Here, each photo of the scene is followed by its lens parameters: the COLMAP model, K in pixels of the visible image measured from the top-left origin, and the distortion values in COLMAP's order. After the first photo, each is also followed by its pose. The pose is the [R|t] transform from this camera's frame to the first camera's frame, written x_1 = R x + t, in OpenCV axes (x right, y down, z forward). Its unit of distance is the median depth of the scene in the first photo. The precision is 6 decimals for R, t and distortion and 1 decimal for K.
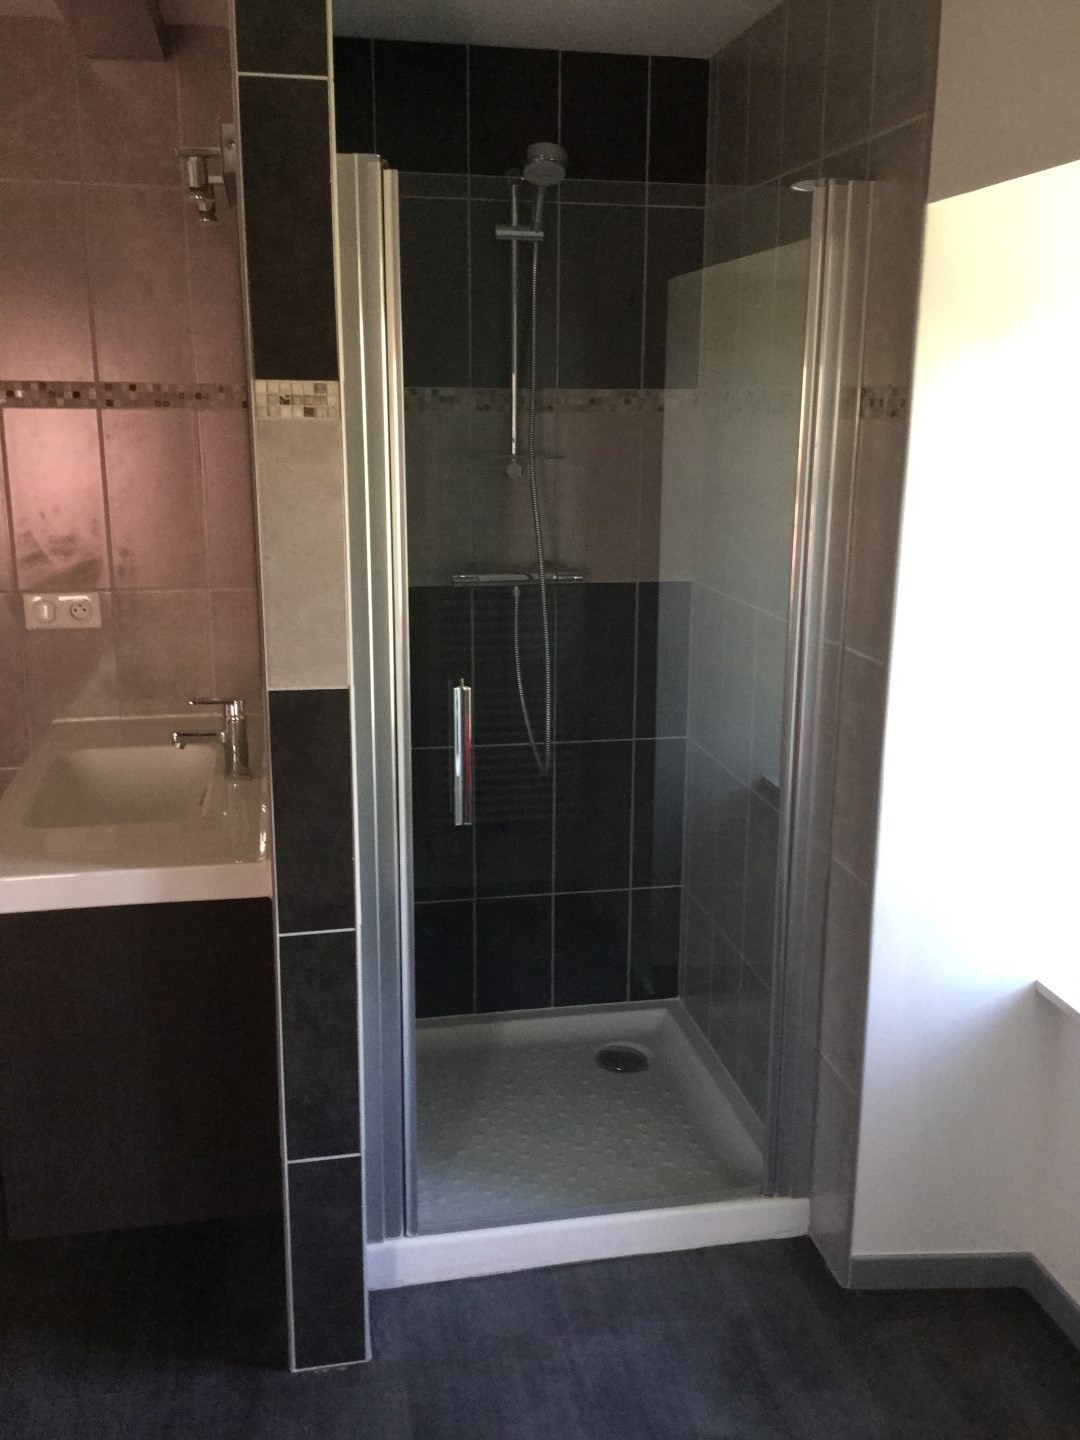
lens RADIAL K [[1292.5, 0, 541.7], [0, 1292.5, 707.6], [0, 0, 1]] dist [0.090242, -0.164192]
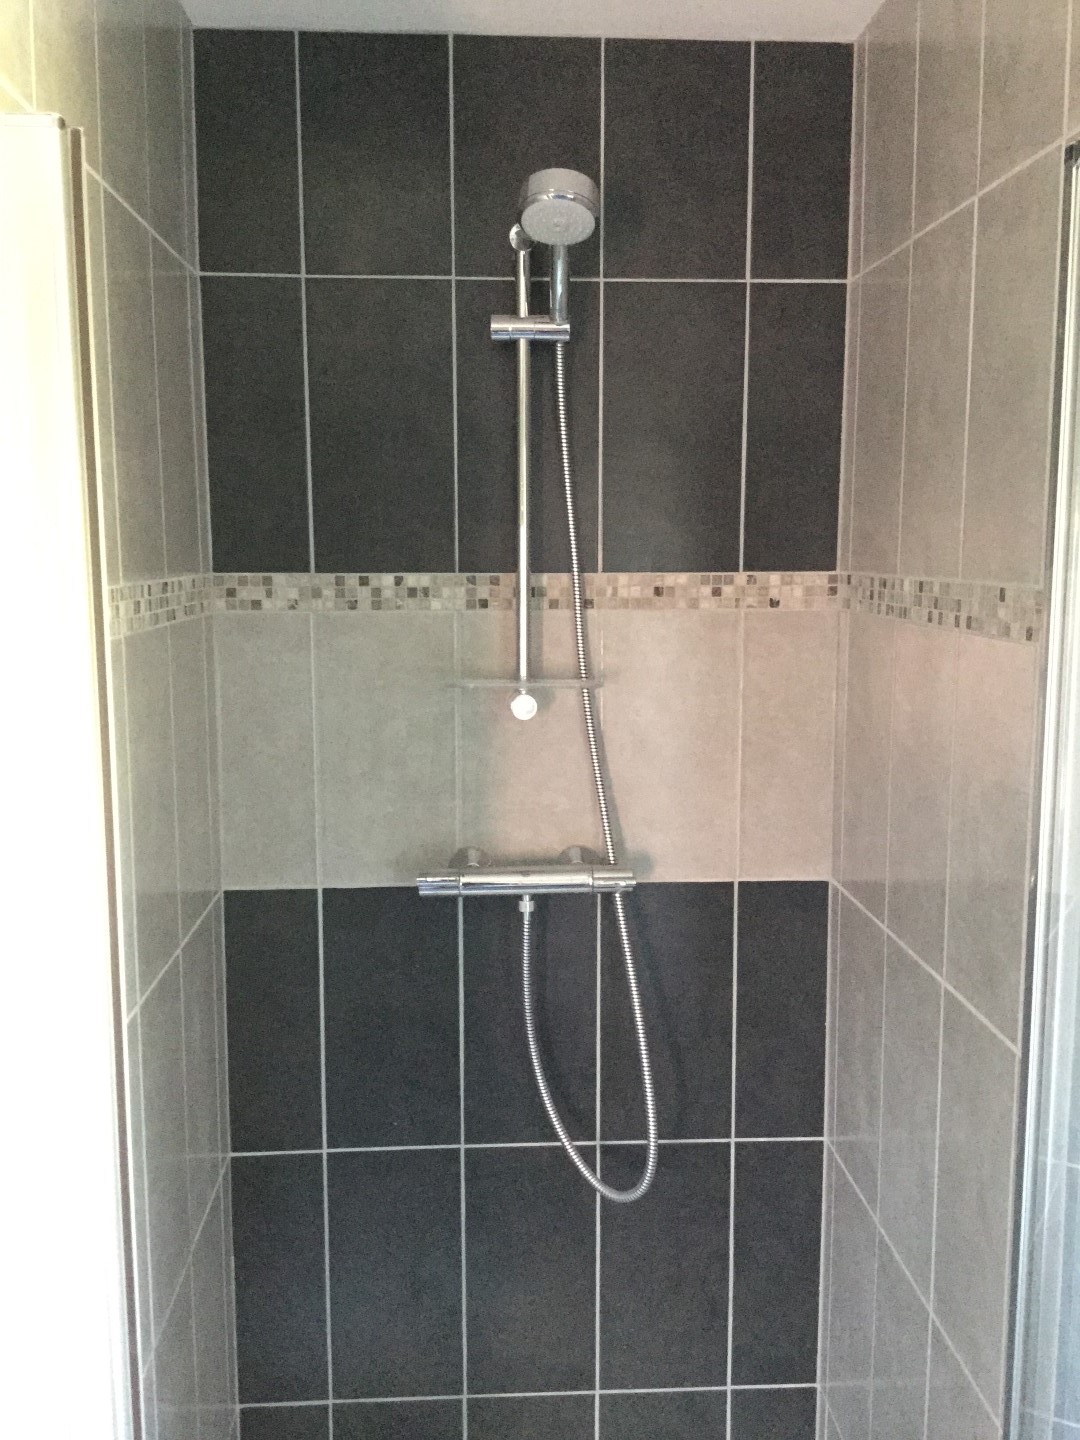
lens RADIAL K [[1292.5, 0, 537.4], [0, 1292.5, 707.1], [0, 0, 1]] dist [0.090242, -0.164192]
pose [[0.990126, 0.009027, -0.139888, 0.069079], [-0.023046, 0.994828, -0.098925, -0.121594], [0.138272, 0.101172, 0.985213, 0.400718]]
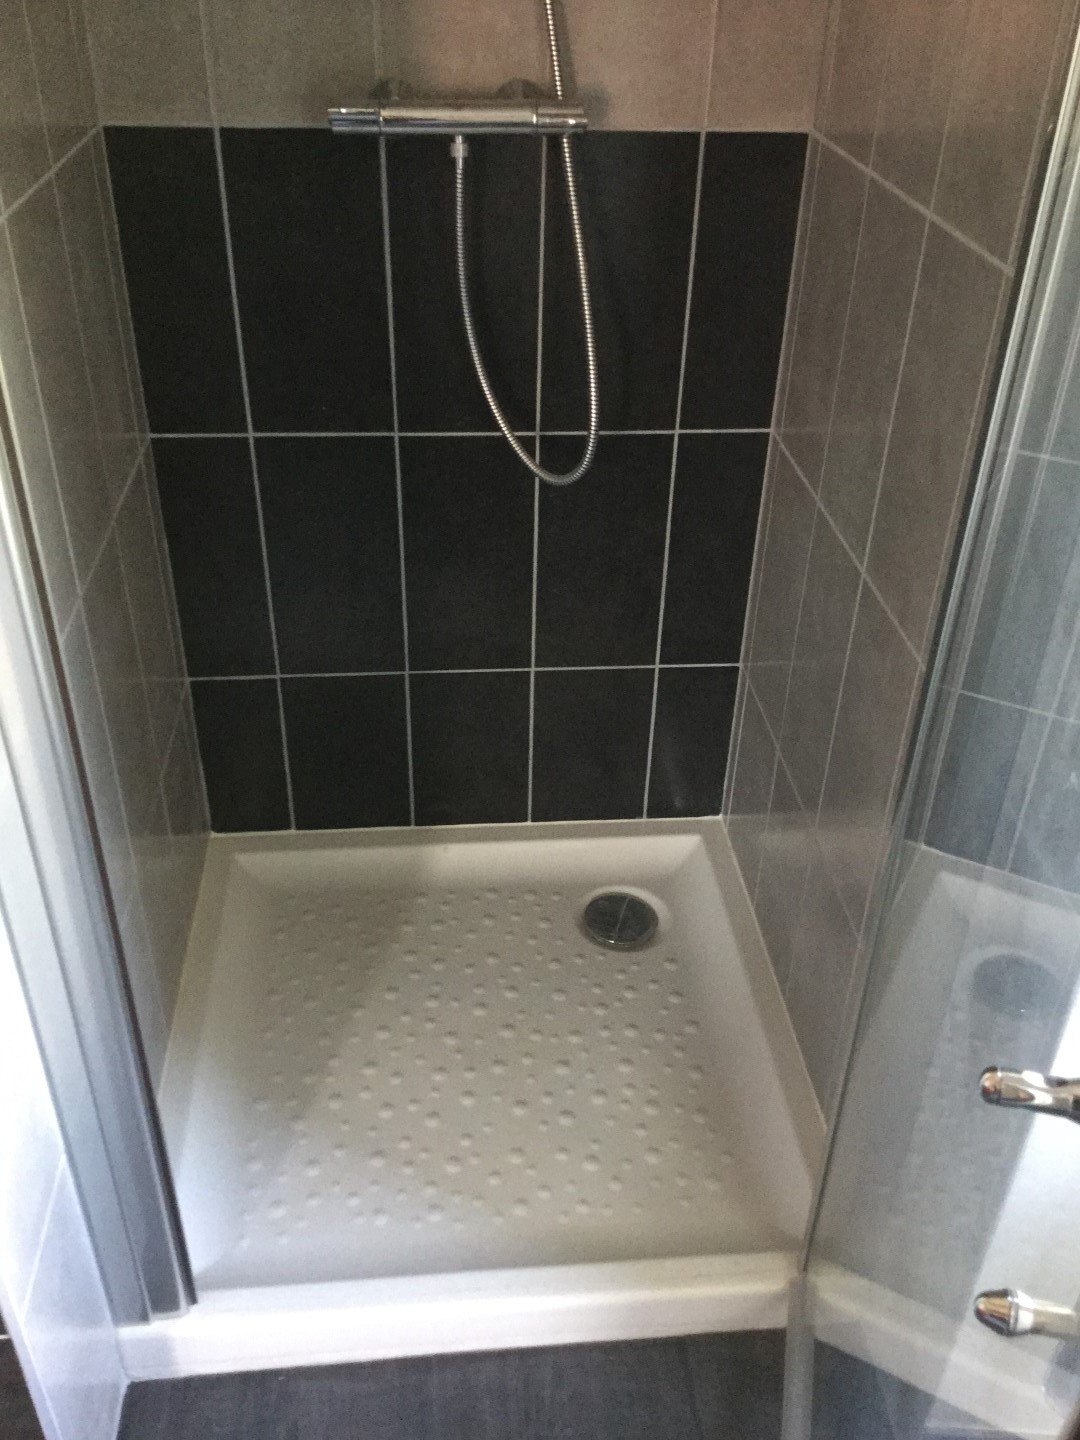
lens RADIAL K [[1292.5, 0, 541.9], [0, 1292.5, 705.5], [0, 0, 1]] dist [0.090242, -0.164192]
pose [[0.994220, 0.071930, -0.079701, 0.071092], [-0.039775, 0.936325, 0.348874, -0.064611], [0.099720, -0.343688, 0.933774, 0.441660]]
